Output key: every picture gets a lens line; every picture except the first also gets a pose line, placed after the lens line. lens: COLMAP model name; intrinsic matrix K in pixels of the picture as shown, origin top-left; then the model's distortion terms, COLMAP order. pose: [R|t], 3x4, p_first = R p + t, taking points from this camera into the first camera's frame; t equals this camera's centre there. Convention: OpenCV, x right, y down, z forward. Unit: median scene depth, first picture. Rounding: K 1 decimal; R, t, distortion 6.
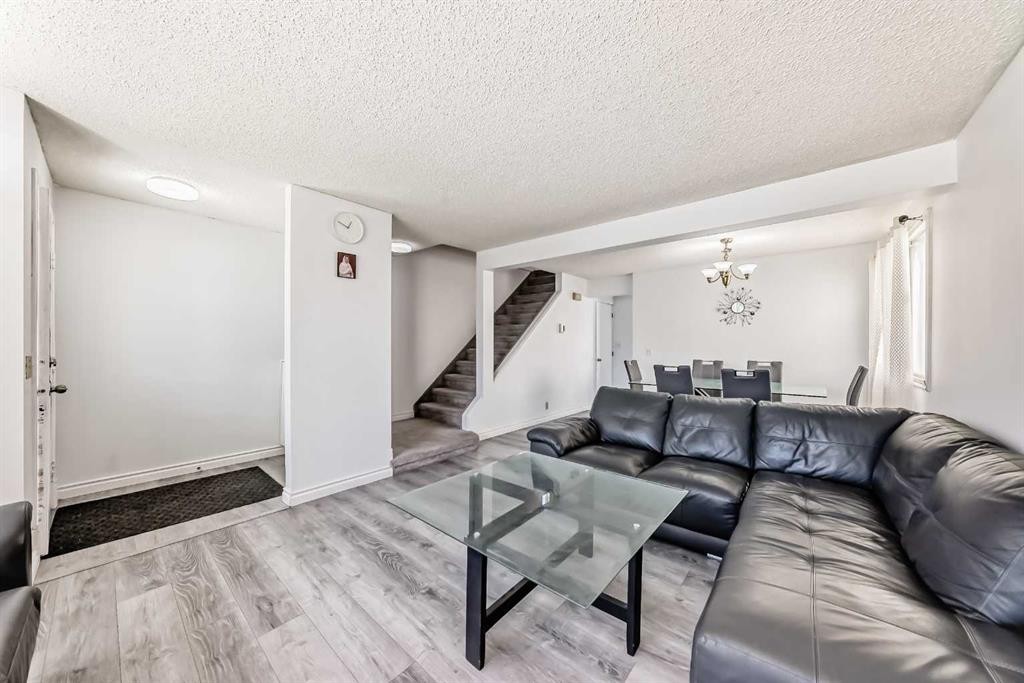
lens RADIAL K [[355.6, 0, 511.4], [0, 355.6, 346.0], [0, 0, 1]] dist [-0.029535, 0.006471]
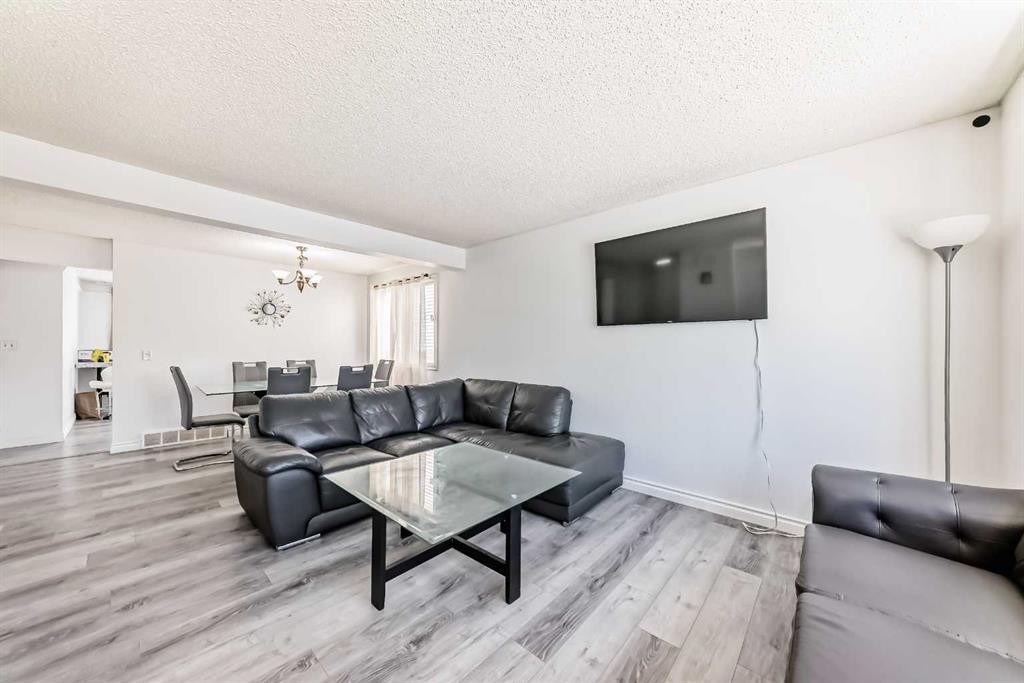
lens RADIAL K [[362.8, 0, 518.0], [0, 362.8, 346.9], [0, 0, 1]] dist [-0.031335, 0.006799]
pose [[0.018463, -0.004597, 0.999819, -0.703771], [0.000277, 0.999989, 0.004593, -0.008100], [-0.999829, 0.000192, 0.018465, 0.482225]]
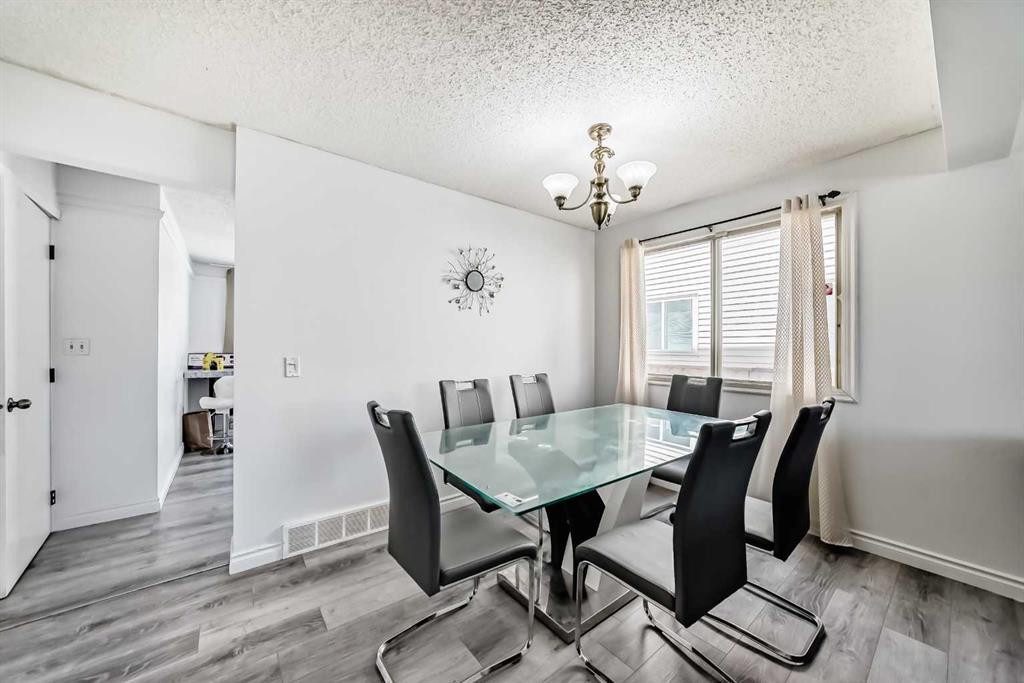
lens RADIAL K [[371.1, 0, 513.0], [0, 371.1, 346.8], [0, 0, 1]] dist [-0.030070, 0.007842]
pose [[0.201881, -0.001742, 0.979409, 0.143587], [0.000211, 0.999998, 0.001735, -0.009915], [-0.979410, -0.000144, 0.201881, 1.522267]]
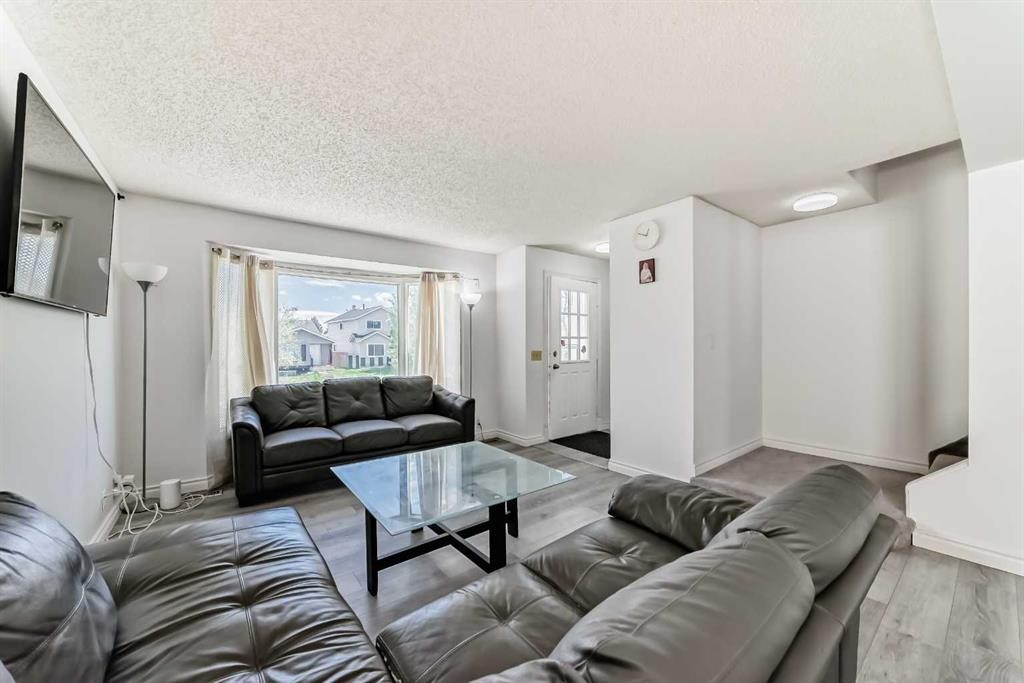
lens RADIAL K [[371.1, 0, 513.0], [0, 371.1, 346.8], [0, 0, 1]] dist [-0.030070, 0.007842]
pose [[-0.223092, 0.009082, -0.974755, 0.774499], [0.001070, 0.999958, 0.009072, -0.013523], [0.974797, 0.000981, -0.223093, 0.943449]]
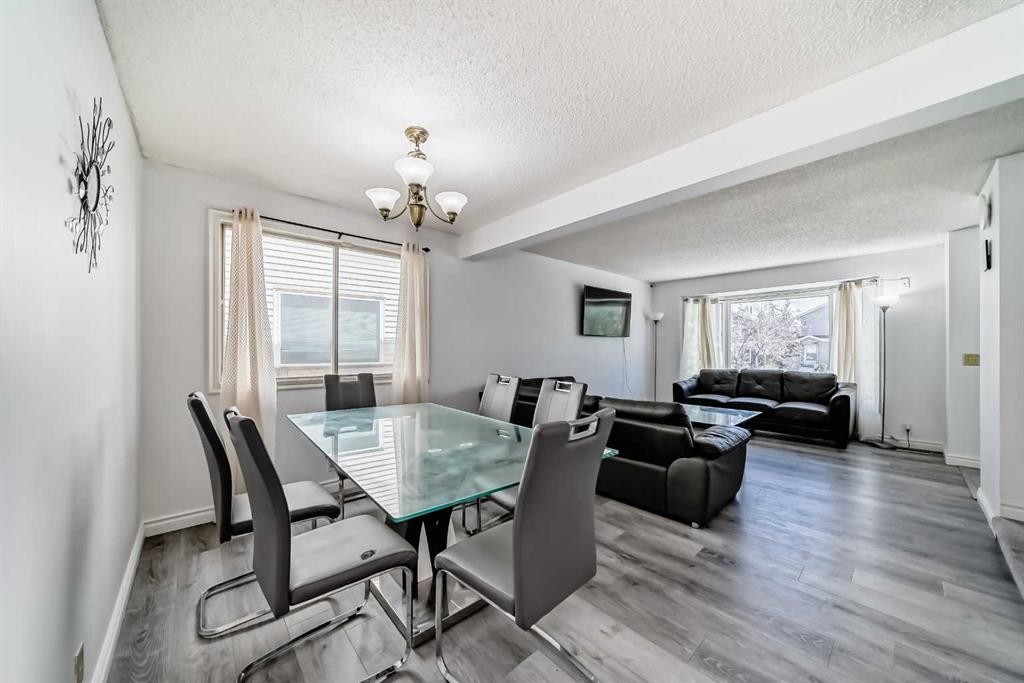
lens RADIAL K [[355.7, 0, 527.8], [0, 355.7, 346.7], [0, 0, 1]] dist [-0.001069, -0.000002]
pose [[-0.993870, 0.000222, 0.110551, 0.597997], [0.000041, 0.999999, -0.001639, -0.006007], [-0.110551, -0.001625, -0.993869, 2.201210]]
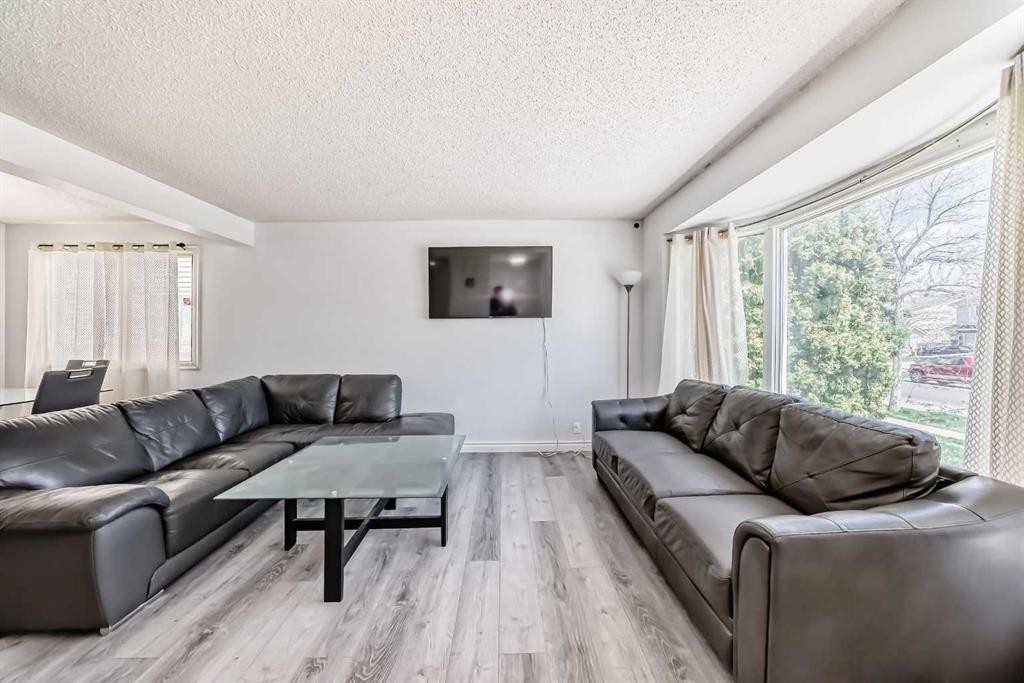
lens RADIAL K [[362.8, 0, 518.0], [0, 362.8, 346.9], [0, 0, 1]] dist [-0.031335, 0.006799]
pose [[-0.678144, -0.020272, 0.734650, -0.747506], [0.007181, 0.999389, 0.034206, -0.009227], [-0.734894, 0.028472, -0.677584, 0.916184]]
